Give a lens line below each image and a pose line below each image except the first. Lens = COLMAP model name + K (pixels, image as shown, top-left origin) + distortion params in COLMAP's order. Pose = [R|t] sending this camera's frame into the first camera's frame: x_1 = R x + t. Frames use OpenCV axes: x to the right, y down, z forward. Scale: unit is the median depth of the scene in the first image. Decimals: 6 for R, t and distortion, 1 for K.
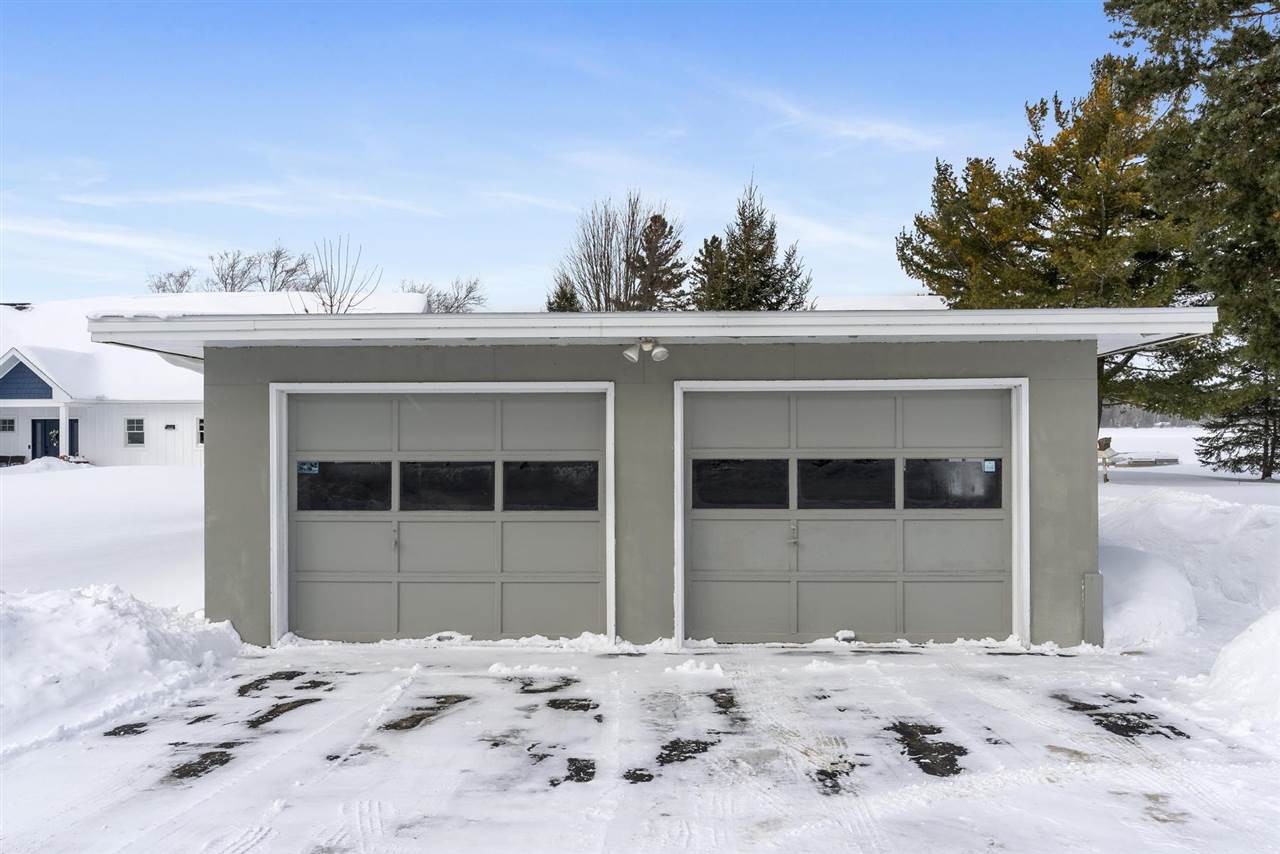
lens RADIAL K [[1019.6, 0, 640.0], [0, 1019.6, 427.0], [0, 0, 1]] dist [0.002641, 0.000971]
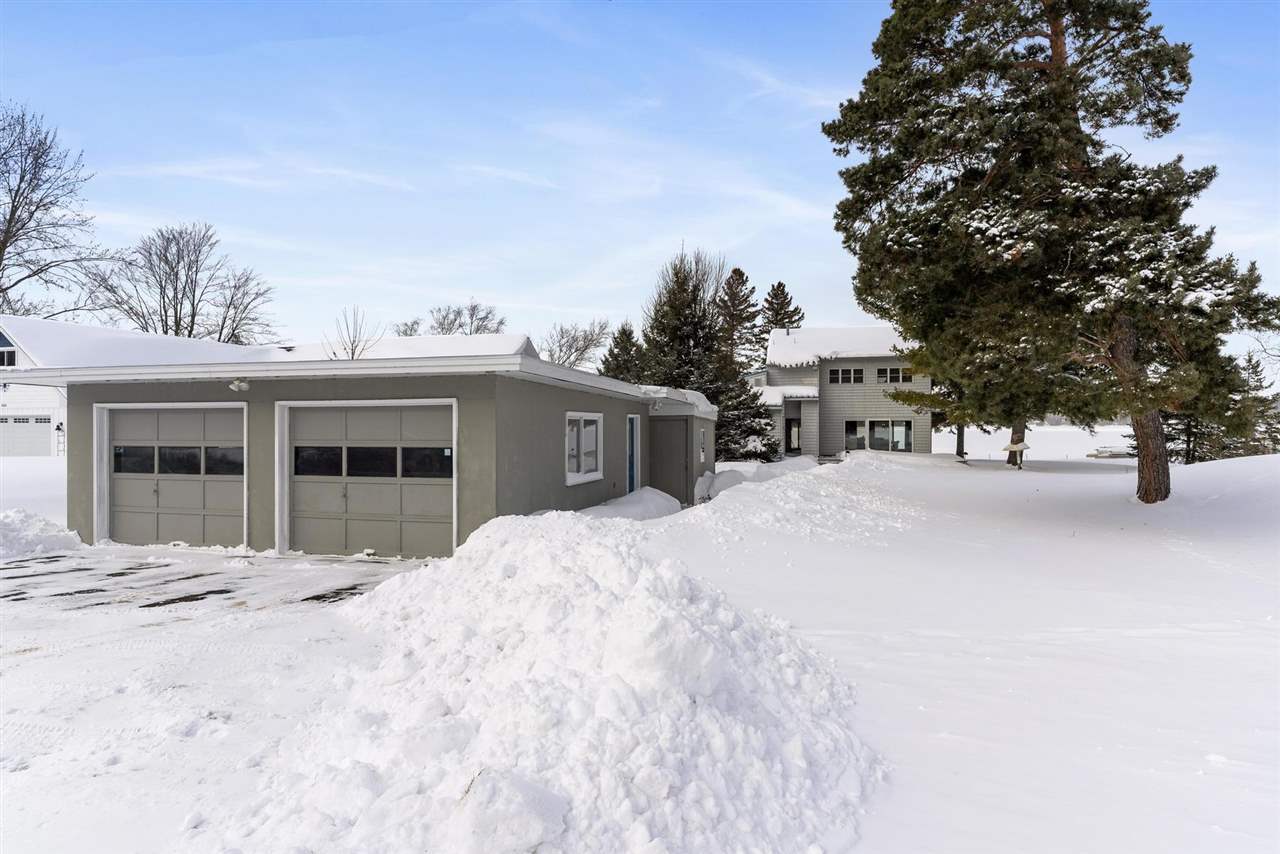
lens RADIAL K [[754.7, 0, 640.0], [0, 754.7, 427.0], [0, 0, 1]] dist [0.041370, -0.000332]
pose [[0.965778, 0.004386, -0.259332, 0.850696], [-0.002789, 0.999975, 0.006525, -0.010137], [0.259354, -0.005579, 0.965766, -0.082722]]
